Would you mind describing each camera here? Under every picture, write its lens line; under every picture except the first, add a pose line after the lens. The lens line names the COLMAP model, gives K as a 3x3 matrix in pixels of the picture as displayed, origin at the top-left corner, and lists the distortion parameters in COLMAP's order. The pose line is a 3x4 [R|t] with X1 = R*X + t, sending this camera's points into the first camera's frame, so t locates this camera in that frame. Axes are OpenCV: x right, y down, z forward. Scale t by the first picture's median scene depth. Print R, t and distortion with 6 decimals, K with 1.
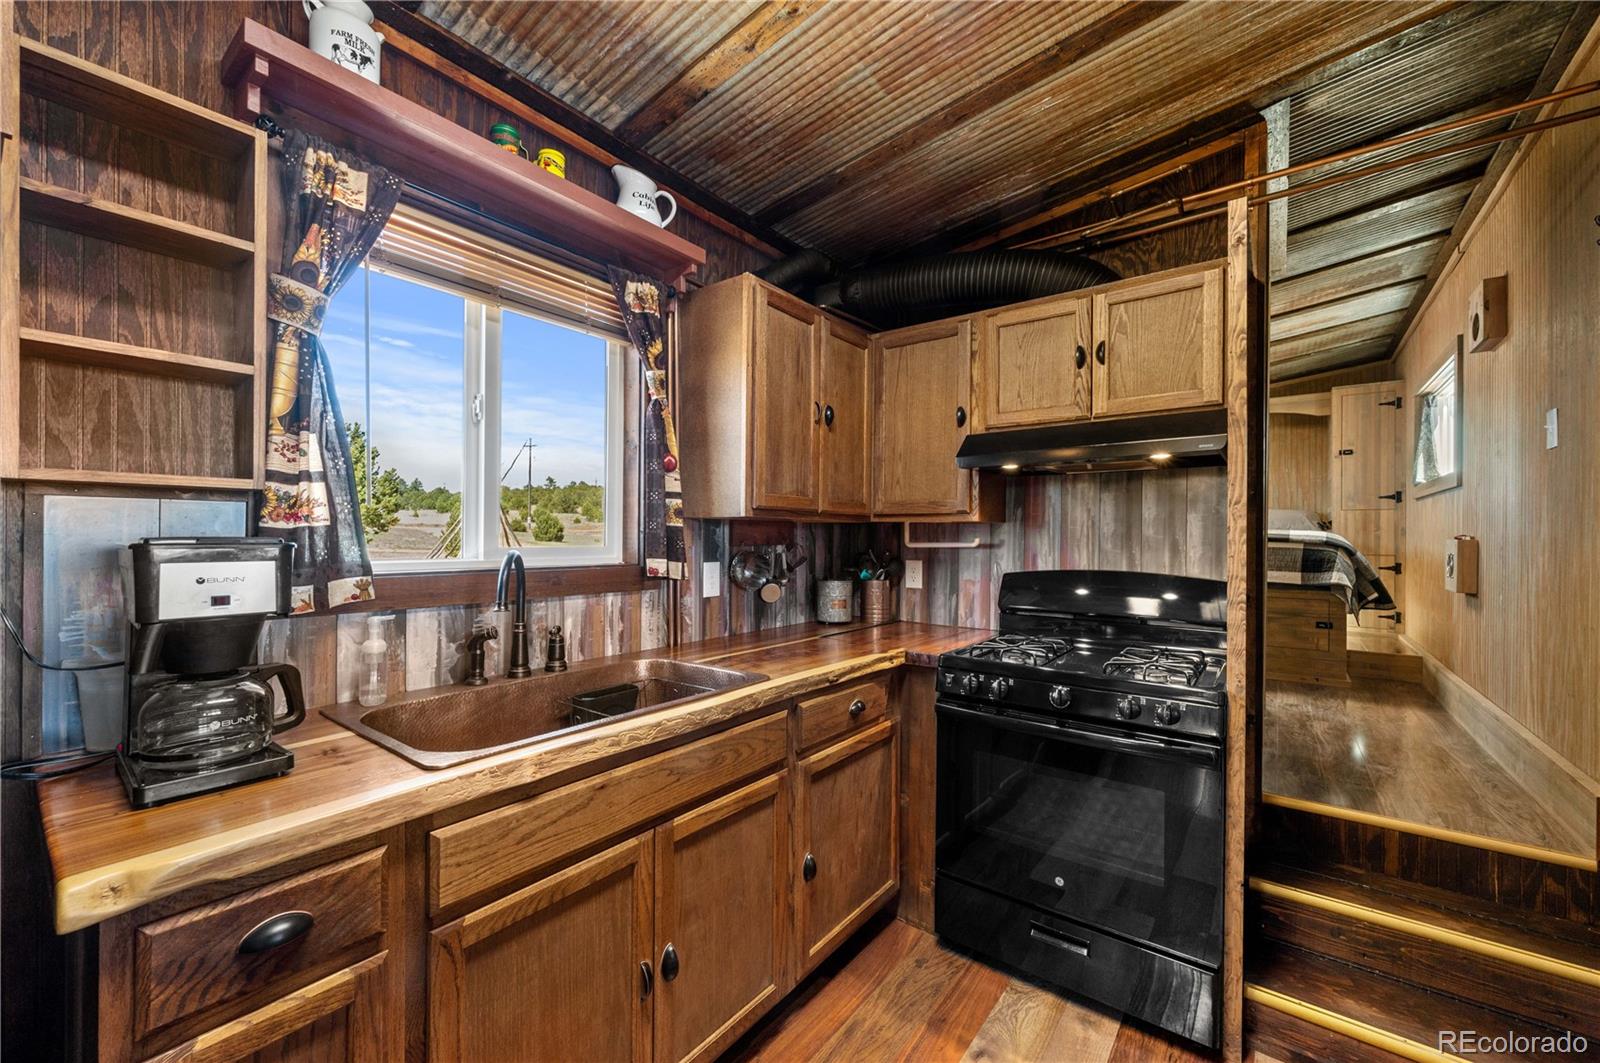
lens RADIAL K [[632.9, 0, 793.8], [0, 632.9, 533.6], [0, 0, 1]] dist [0.000664, -0.000285]
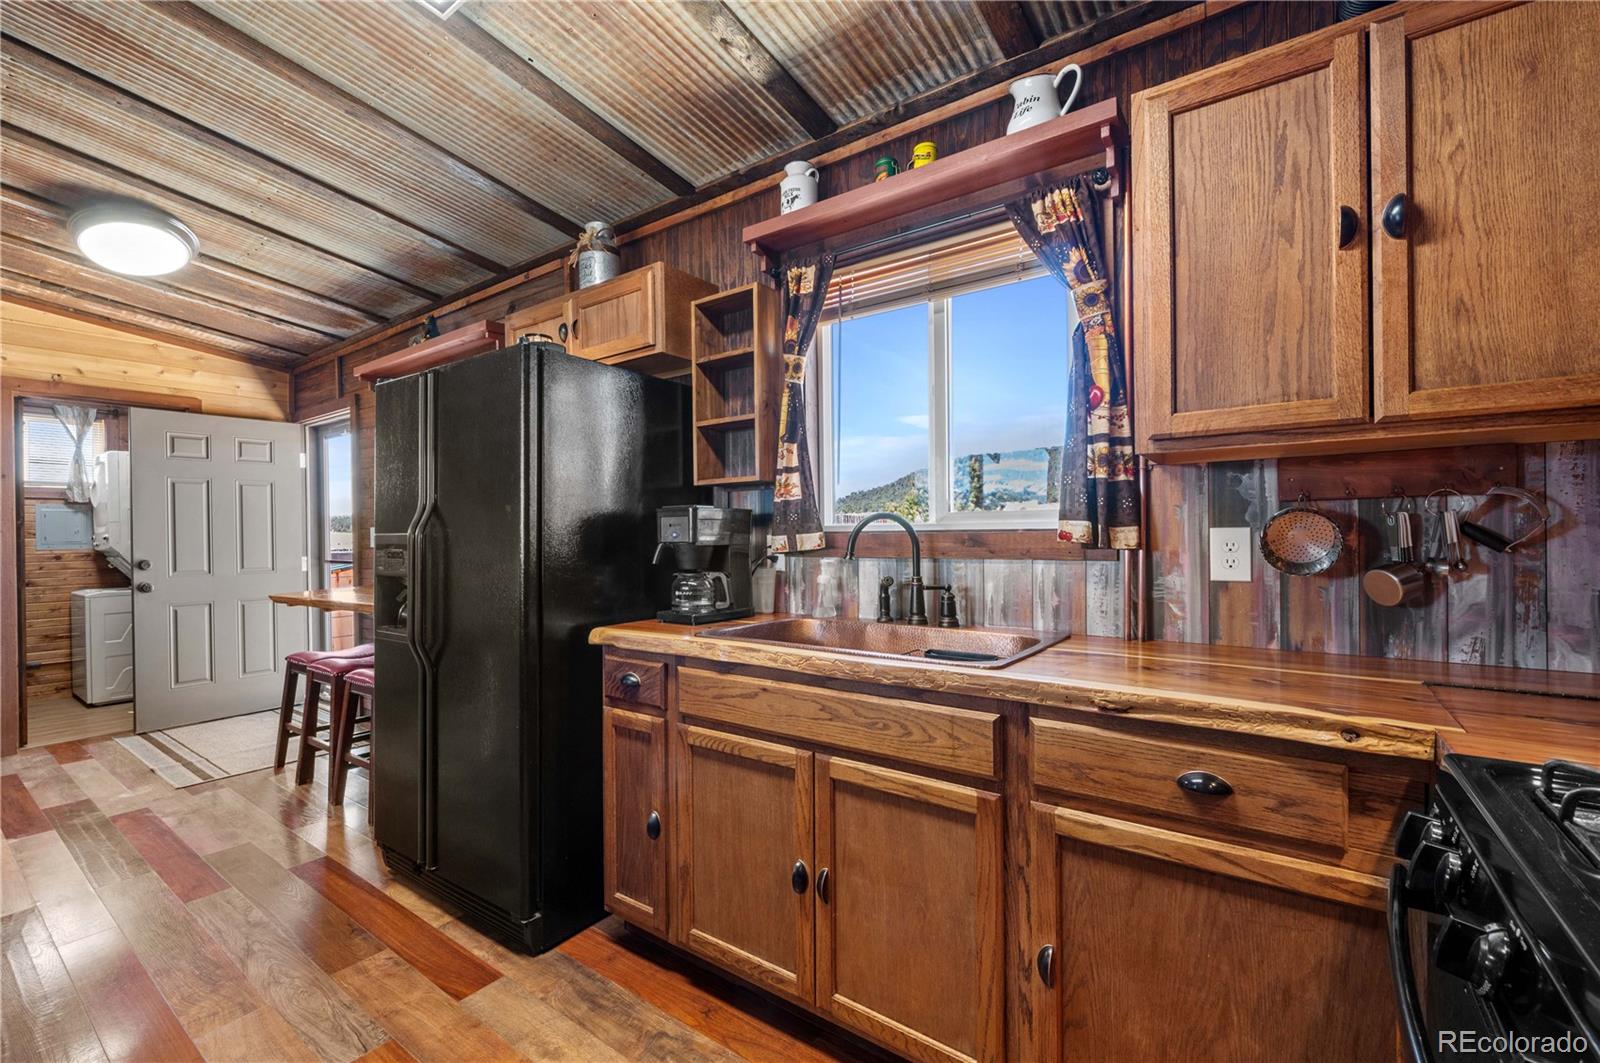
lens RADIAL K [[674.7, 0, 798.7], [0, 674.7, 537.2], [0, 0, 1]] dist [-0.001947, -0.000289]
pose [[0.031184, -0.006103, -0.999495, 0.737460], [0.011427, 0.999918, -0.005749, 0.071394], [0.999448, -0.011242, 0.031251, 0.717468]]
